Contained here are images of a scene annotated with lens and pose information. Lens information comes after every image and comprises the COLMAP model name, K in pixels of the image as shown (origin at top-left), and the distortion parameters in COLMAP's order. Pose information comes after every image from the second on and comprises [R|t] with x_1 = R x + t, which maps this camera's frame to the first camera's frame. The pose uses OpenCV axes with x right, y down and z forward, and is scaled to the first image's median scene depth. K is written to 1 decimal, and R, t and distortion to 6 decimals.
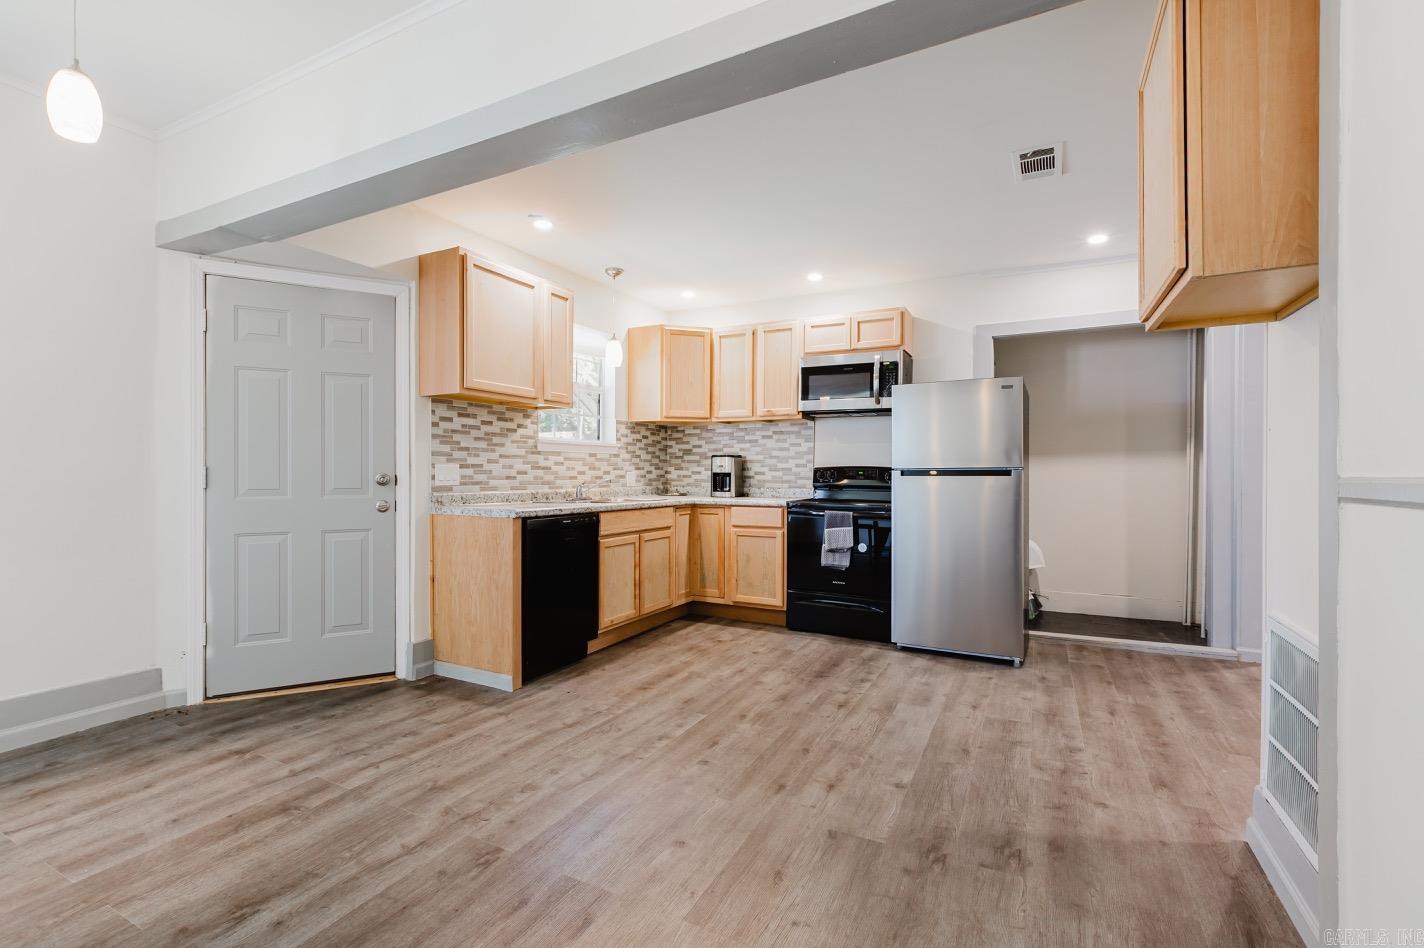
lens RADIAL K [[636.7, 0, 711.5], [0, 636.7, 472.2], [0, 0, 1]] dist [0.000861, -0.000693]
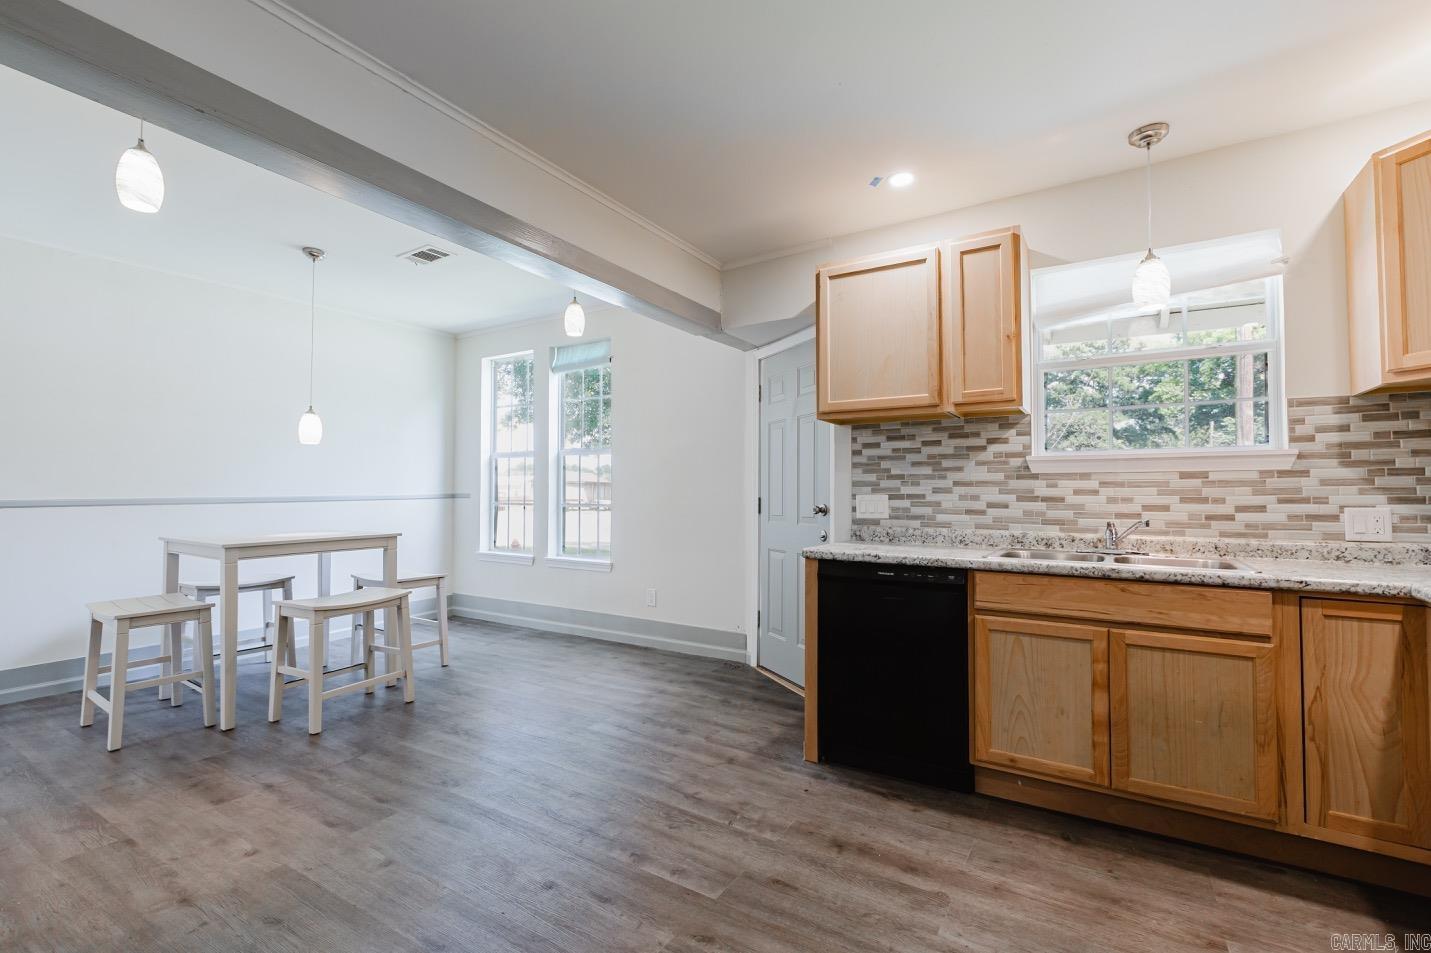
lens RADIAL K [[639.8, 0, 715.0], [0, 639.8, 474.7], [0, 0, 1]] dist [0.000861, -0.000693]
pose [[-0.077604, -0.033577, -0.996419, 0.496586], [-0.003987, 0.999435, -0.033368, -0.009766], [0.996976, 0.001383, -0.077694, 0.824950]]
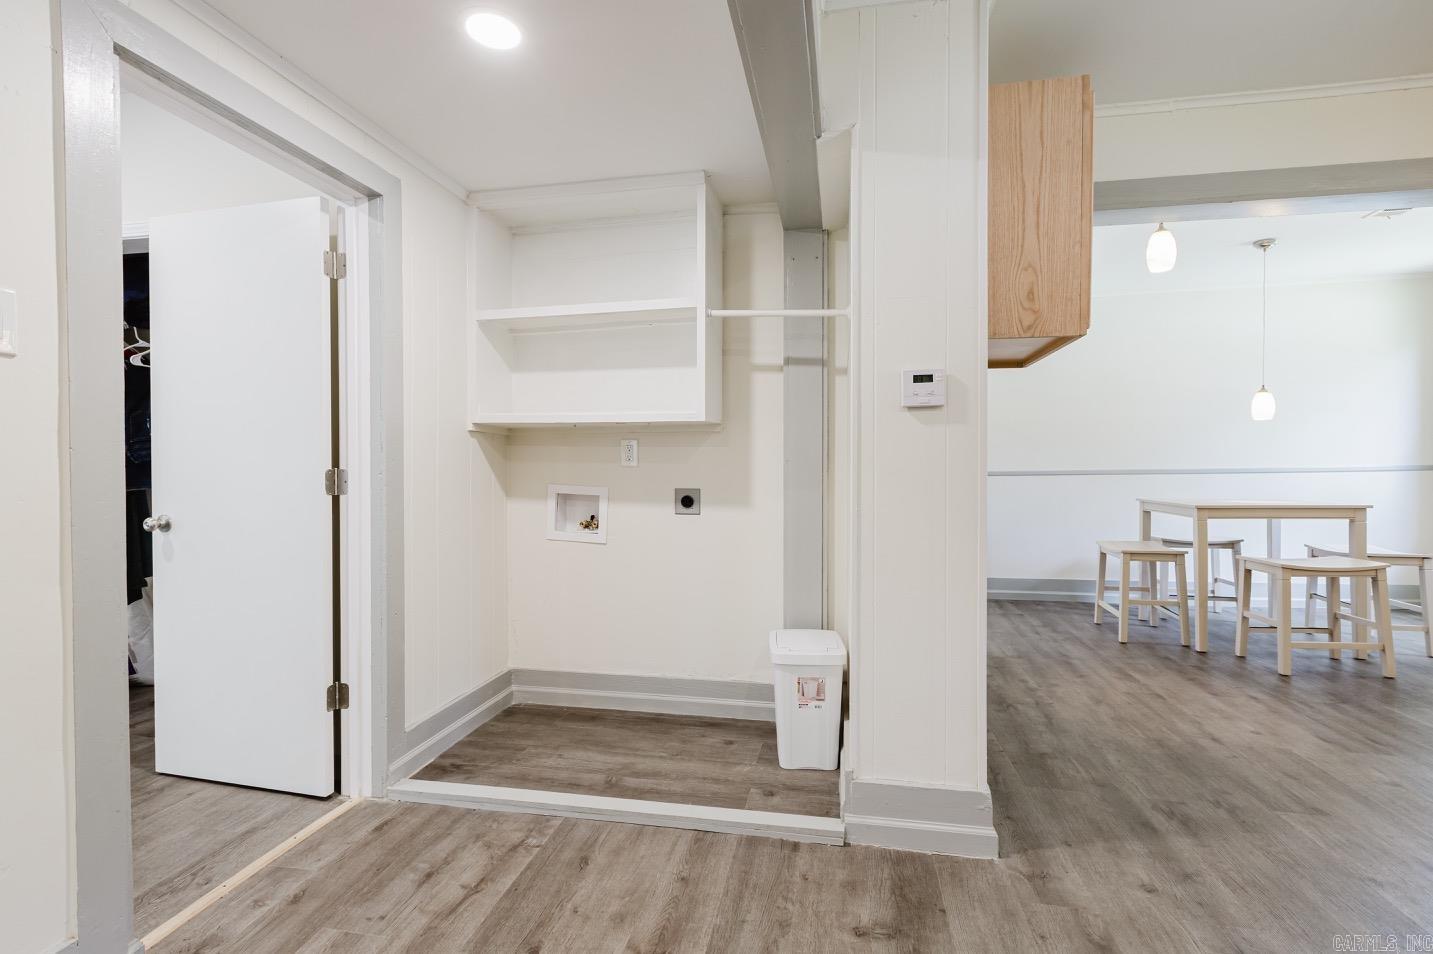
lens RADIAL K [[640.7, 0, 716.0], [0, 640.7, 475.2], [0, 0, 1]] dist [0.000861, -0.000693]
pose [[-0.960362, 0.001062, -0.278753, 0.771932], [-0.002803, 0.999905, 0.013467, -0.005609], [0.278741, 0.013714, -0.960268, 0.916426]]
